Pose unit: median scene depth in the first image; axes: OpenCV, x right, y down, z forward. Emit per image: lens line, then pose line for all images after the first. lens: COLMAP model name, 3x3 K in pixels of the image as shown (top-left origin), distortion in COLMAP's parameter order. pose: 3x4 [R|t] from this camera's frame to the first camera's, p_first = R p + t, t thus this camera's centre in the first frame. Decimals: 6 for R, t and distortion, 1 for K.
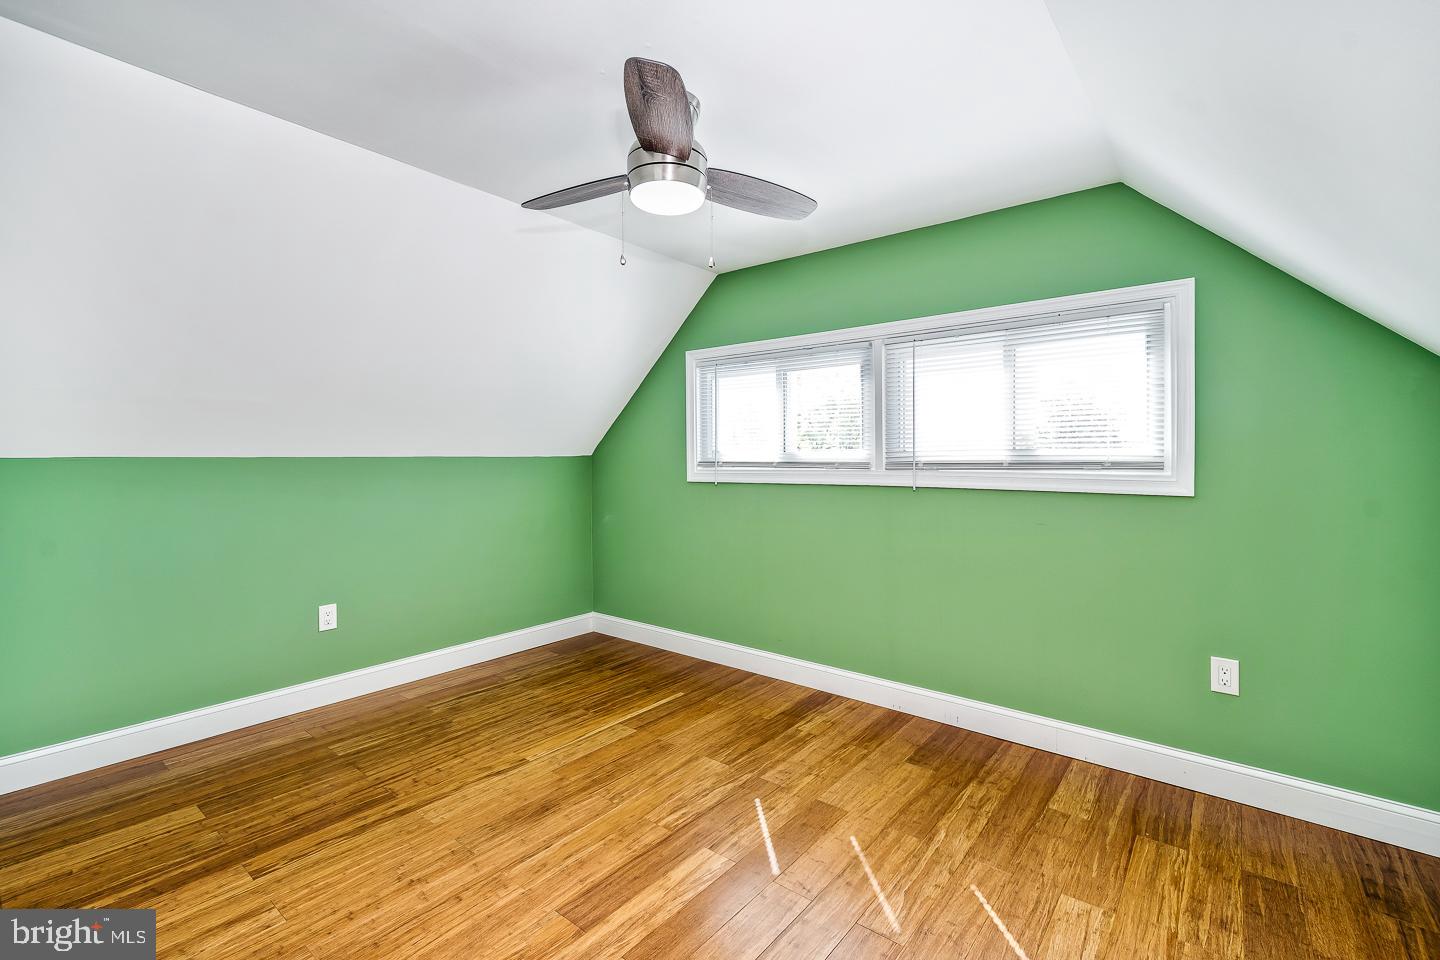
lens RADIAL K [[644.5, 0, 728.8], [0, 644.5, 473.9], [0, 0, 1]] dist [0.007774, -0.000404]
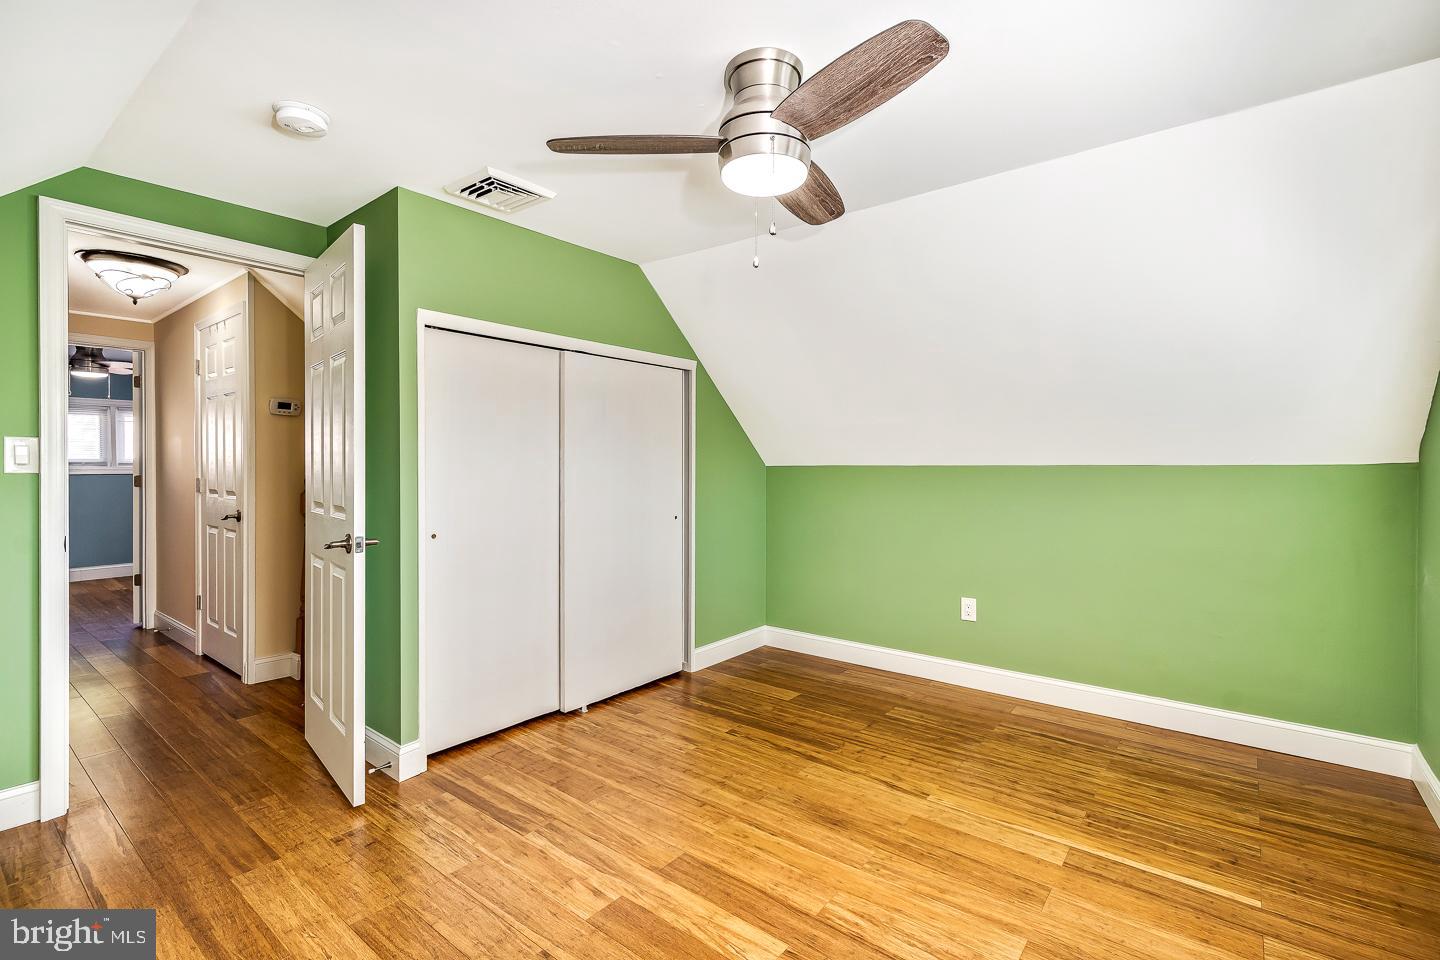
lens RADIAL K [[644.5, 0, 728.8], [0, 644.5, 473.9], [0, 0, 1]] dist [0.007774, -0.000404]
pose [[0.012246, 0.018040, -0.999762, 0.581321], [-0.025940, 0.999506, 0.017718, -0.024964], [0.999588, 0.025717, 0.012707, 0.677099]]
